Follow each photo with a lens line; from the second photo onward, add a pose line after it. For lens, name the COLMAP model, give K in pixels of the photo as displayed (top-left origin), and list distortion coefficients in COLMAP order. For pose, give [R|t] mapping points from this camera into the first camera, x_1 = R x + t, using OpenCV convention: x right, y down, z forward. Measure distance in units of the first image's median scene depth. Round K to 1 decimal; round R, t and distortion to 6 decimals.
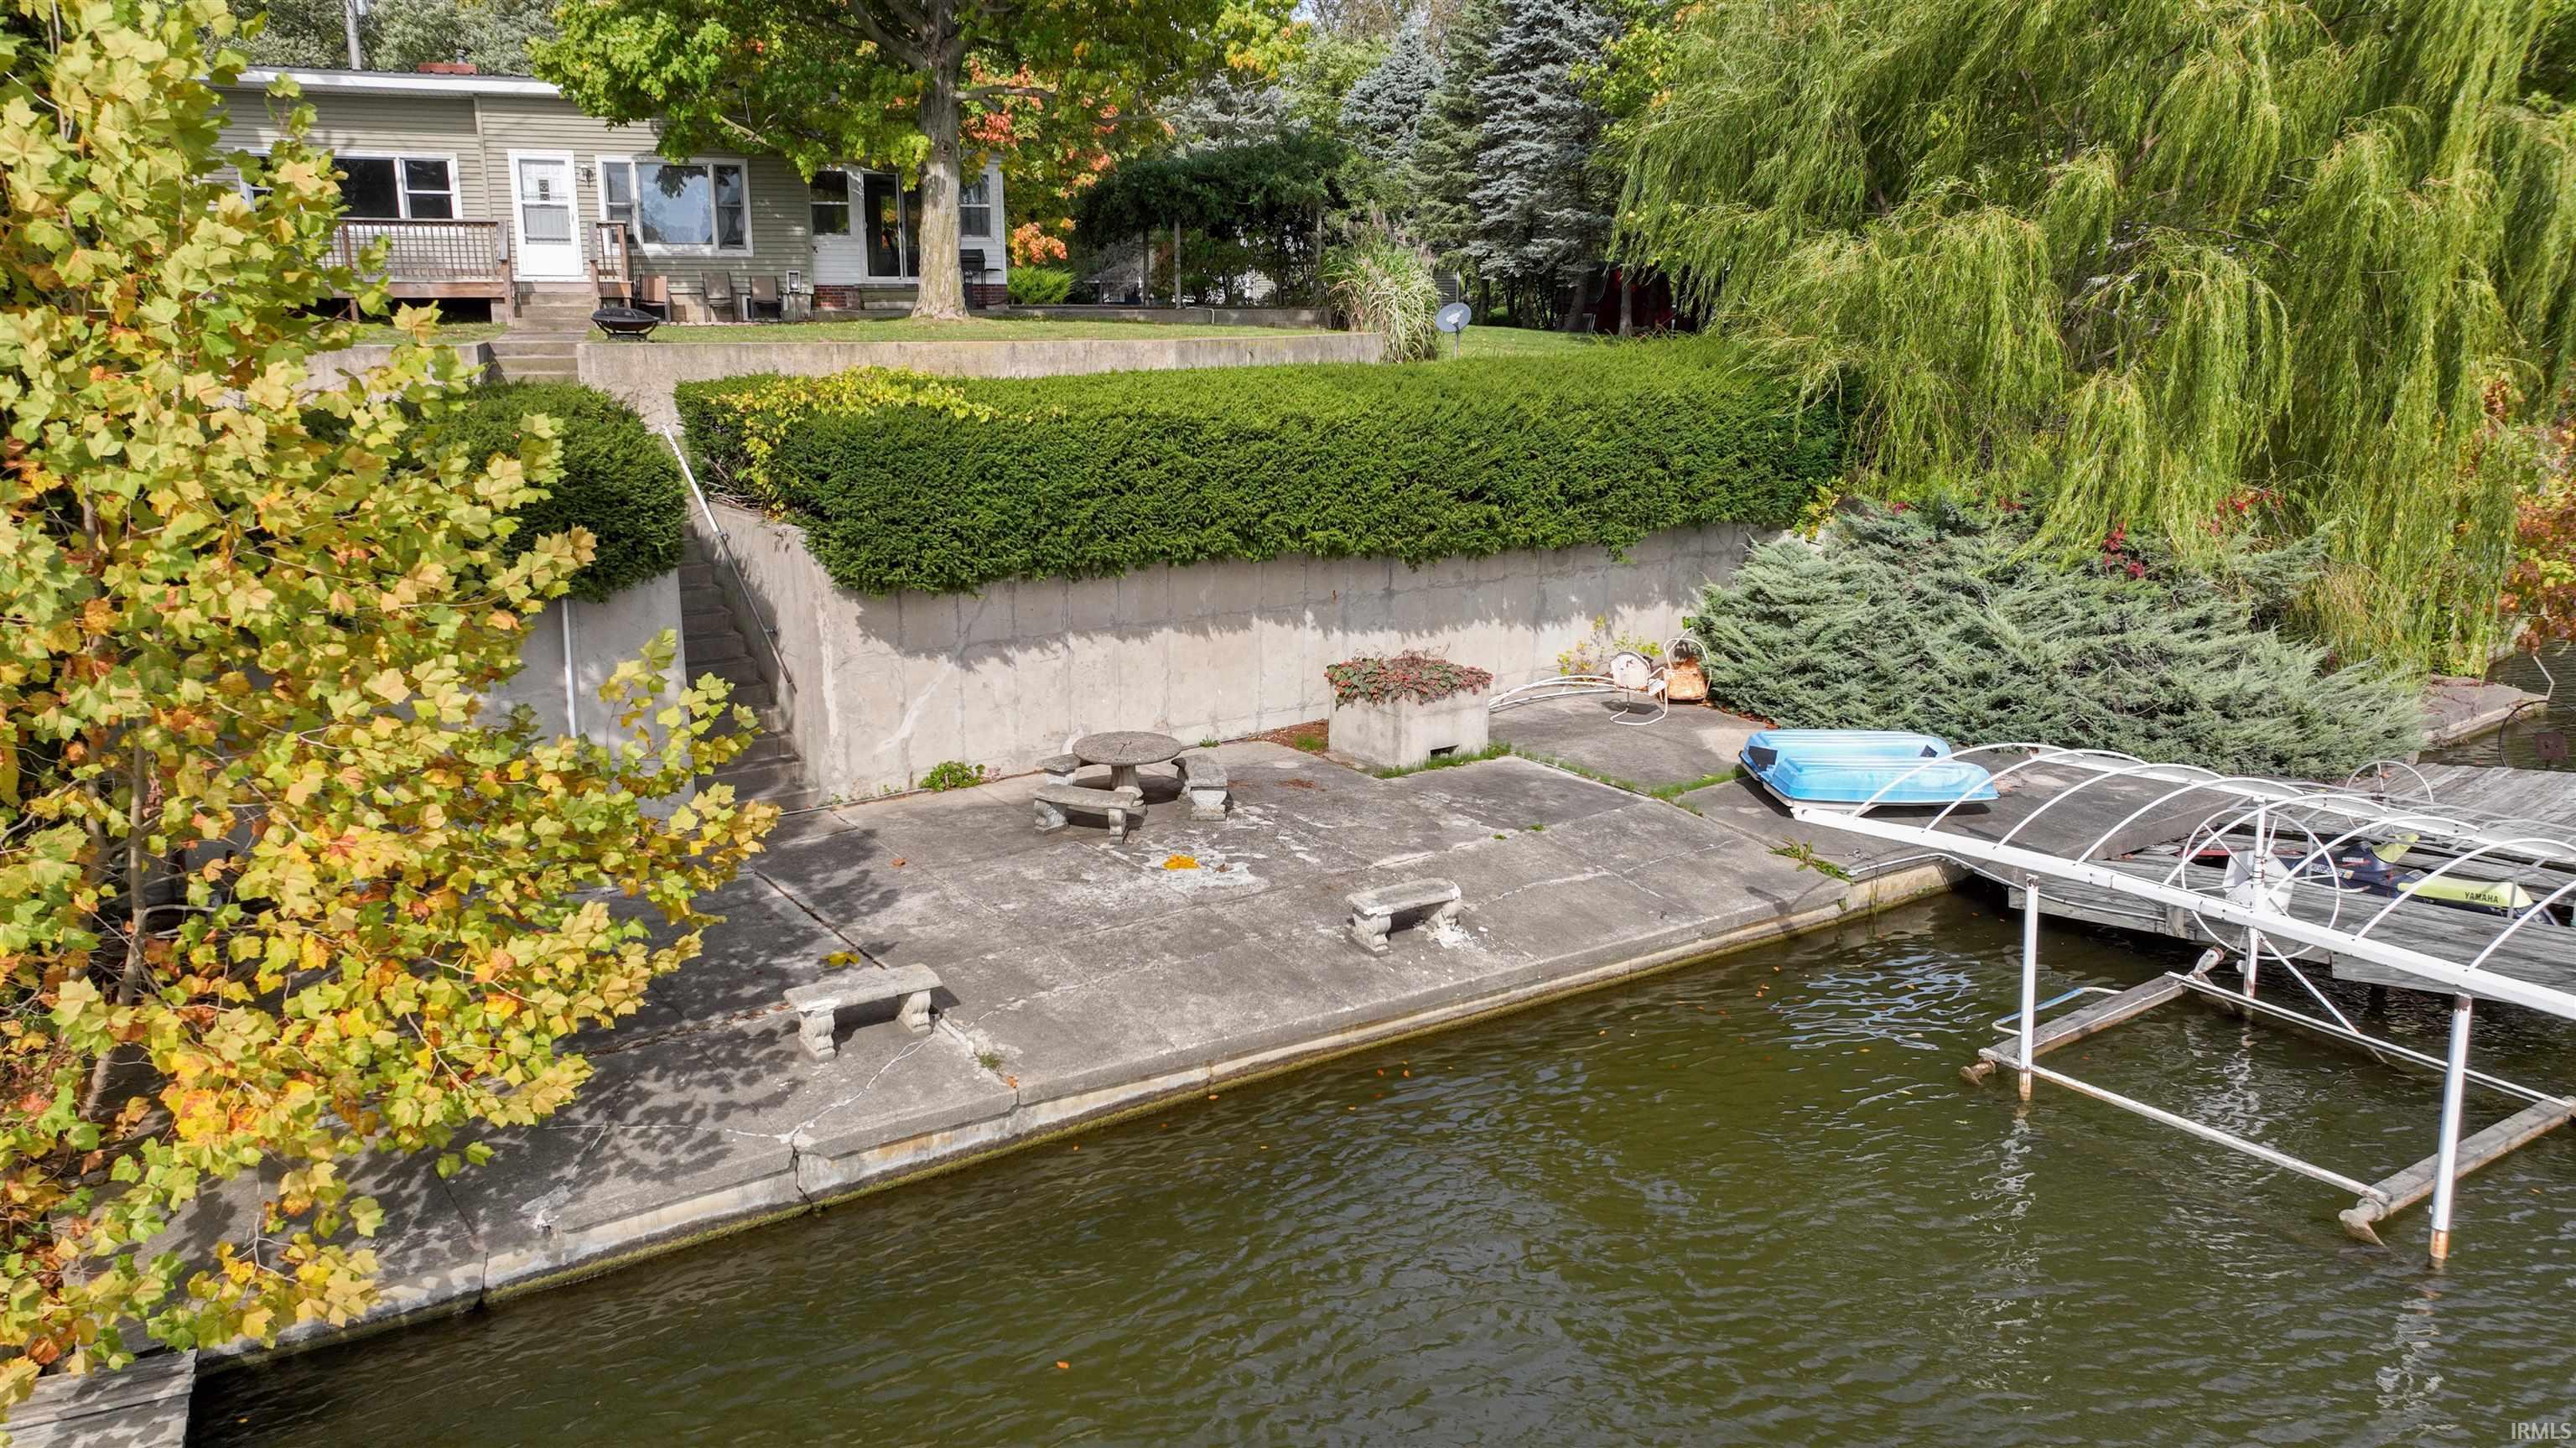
lens RADIAL K [[1779.7, 0, 1290.0], [0, 1779.7, 768.0], [0, 0, 1]] dist [0.005490, 0.001368]
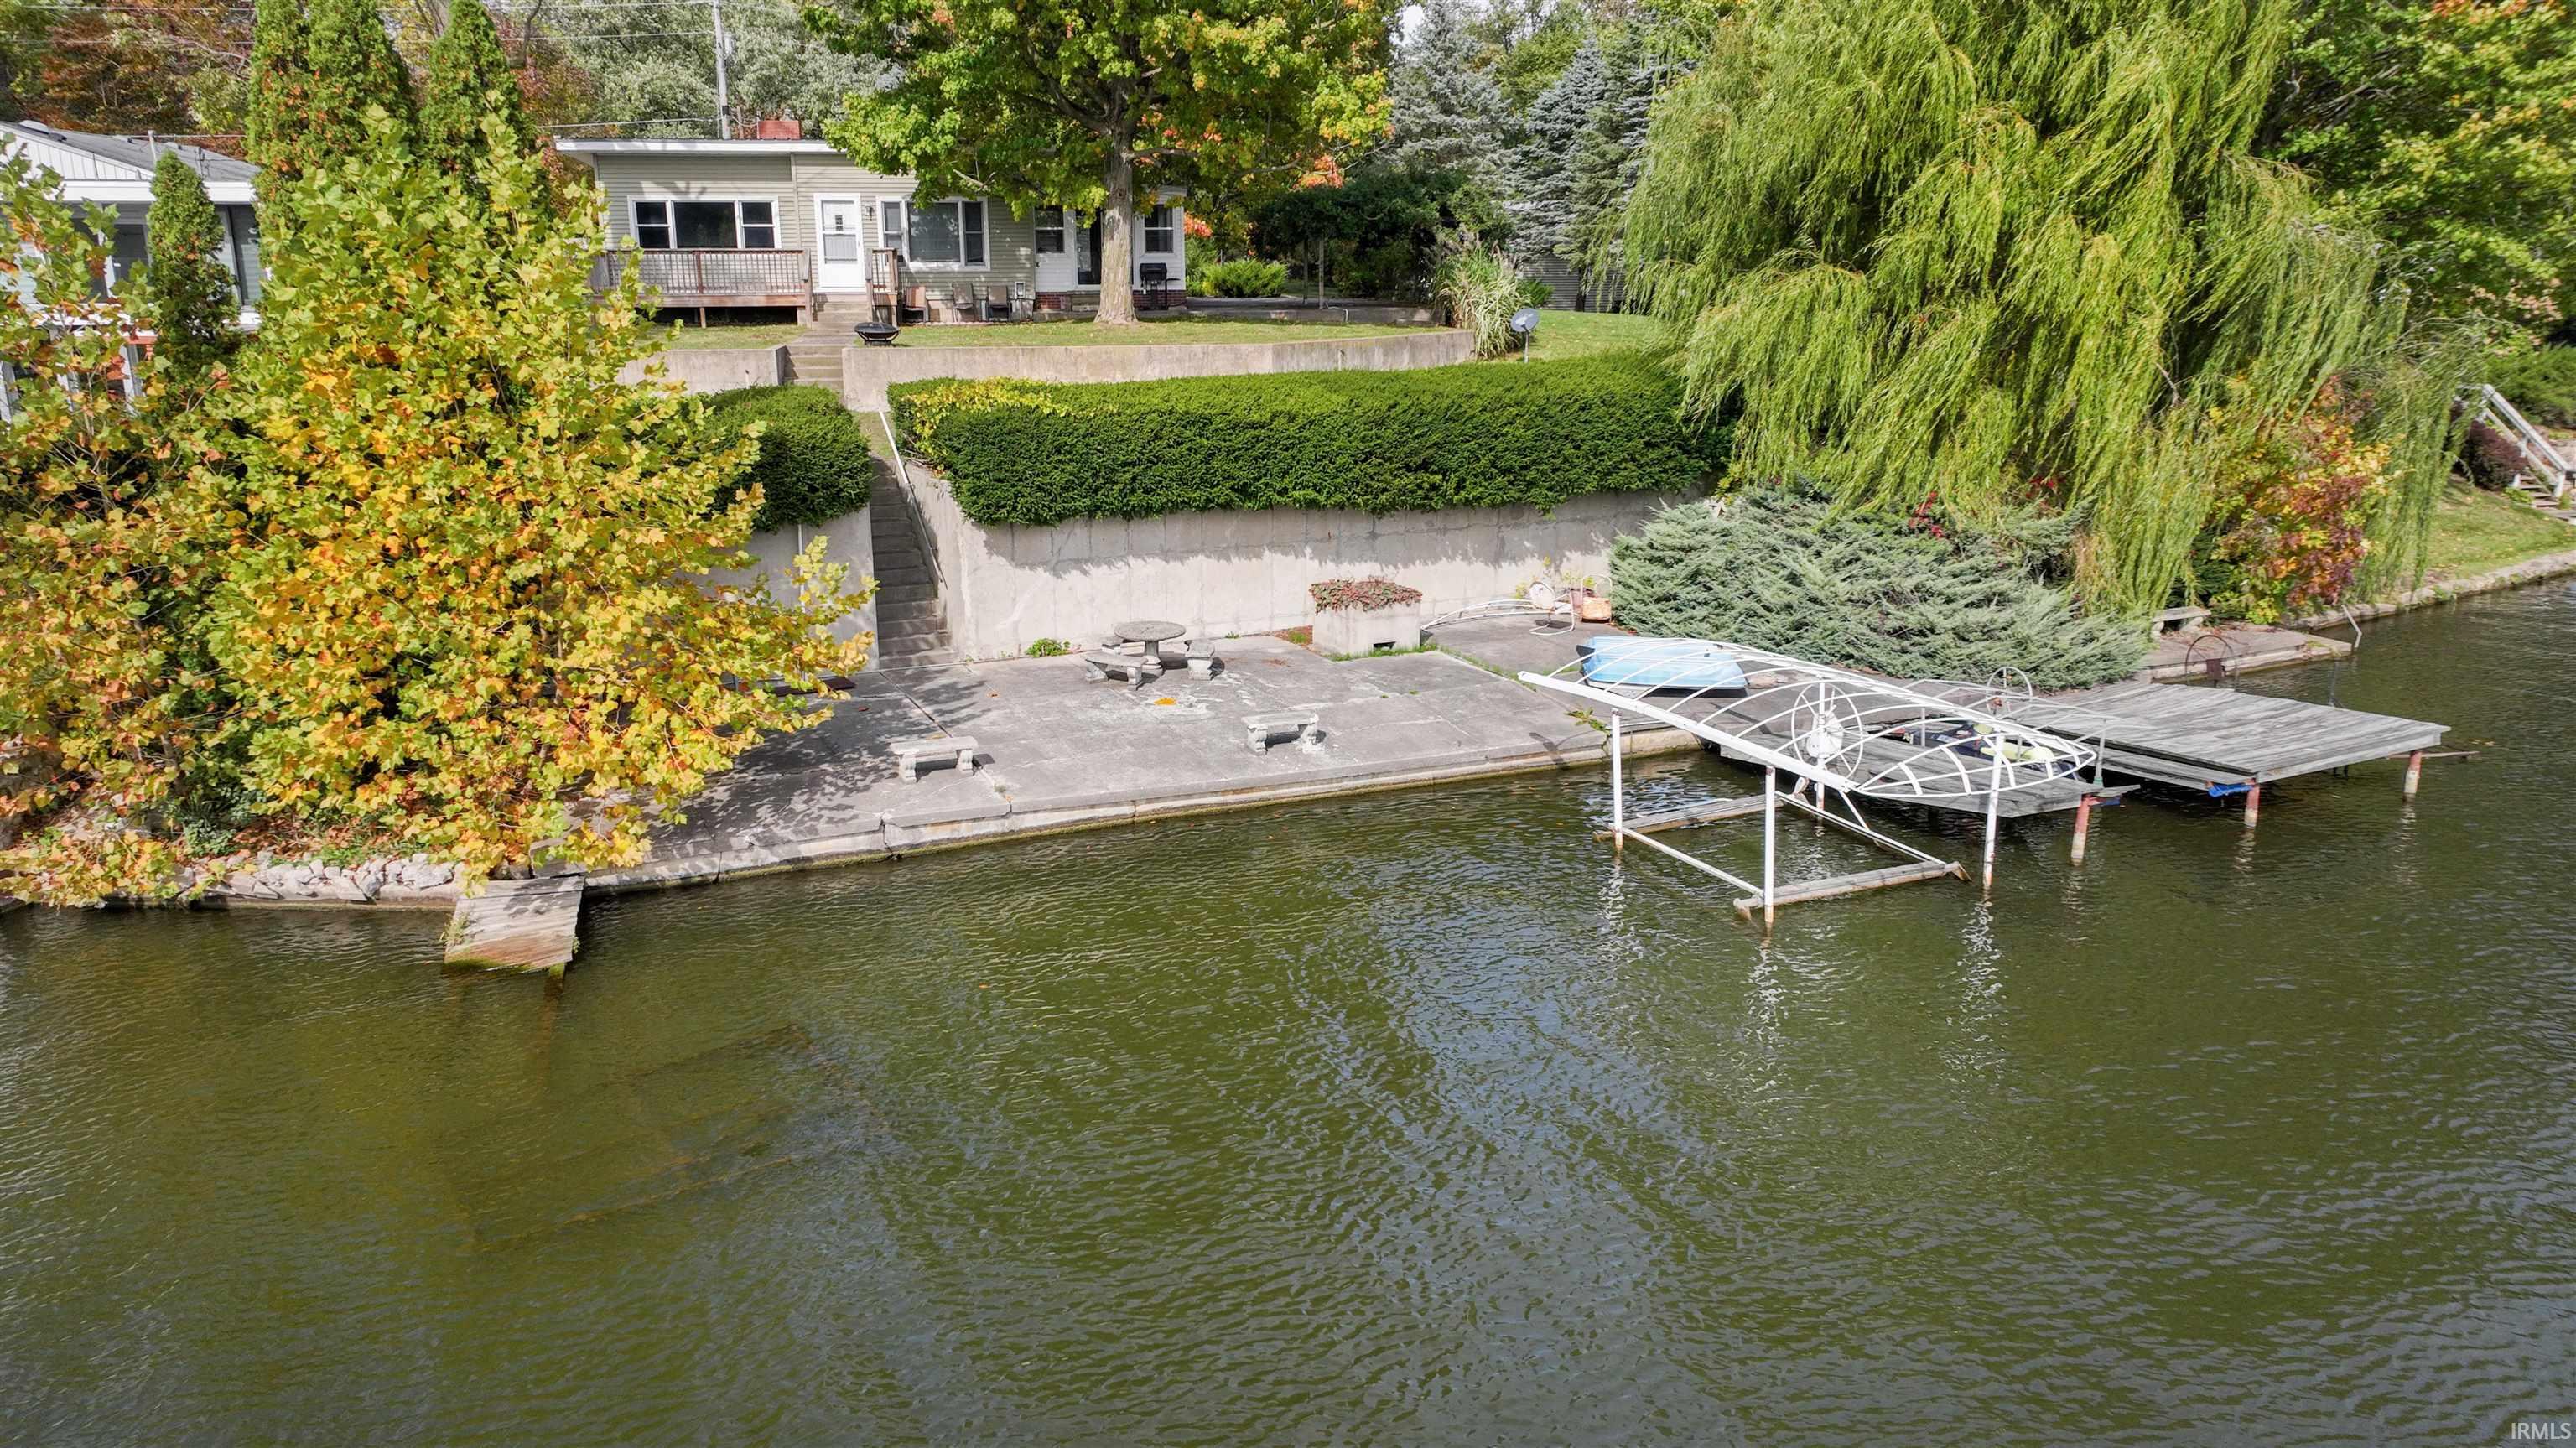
lens RADIAL K [[1814.6, 0, 1288.0], [0, 1814.6, 724.0], [0, 0, 1]] dist [0.022639, 0.000569]
pose [[0.983893, 0.041034, -0.173982, 0.258886], [-0.041385, 0.999142, 0.001615, 0.053090], [0.173899, 0.005611, 0.984747, -0.440755]]
